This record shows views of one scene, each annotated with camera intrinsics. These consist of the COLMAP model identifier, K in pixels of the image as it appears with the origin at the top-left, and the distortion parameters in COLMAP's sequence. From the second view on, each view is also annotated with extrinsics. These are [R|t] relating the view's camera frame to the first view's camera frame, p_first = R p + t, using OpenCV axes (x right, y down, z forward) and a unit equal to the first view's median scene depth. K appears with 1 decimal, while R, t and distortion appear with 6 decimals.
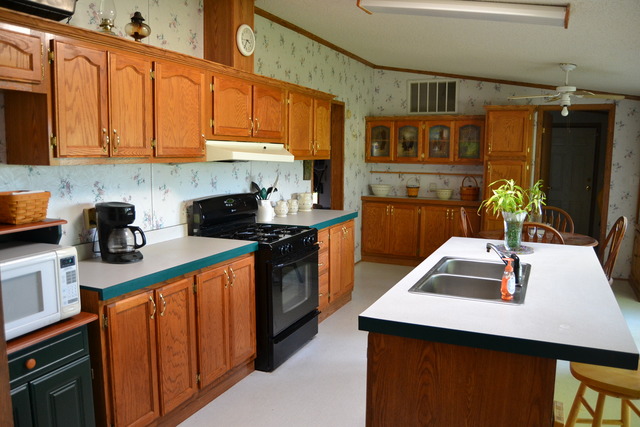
lens RADIAL K [[507.8, 0, 319.9], [0, 507.8, 215.6], [0, 0, 1]] dist [-0.098097, 0.035150]
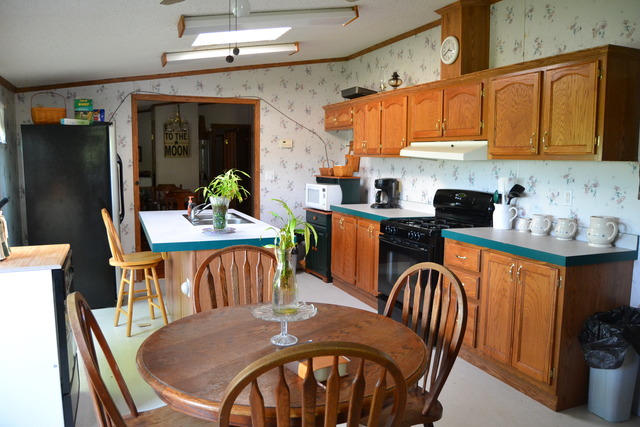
lens RADIAL K [[507.8, 0, 319.9], [0, 507.8, 213.2], [0, 0, 1]] dist [-0.098097, 0.035150]
pose [[-0.698322, 0.074529, -0.711893, 0.826958], [-0.091494, 0.977112, 0.192044, -0.174603], [0.709913, 0.199243, -0.675519, 1.545237]]
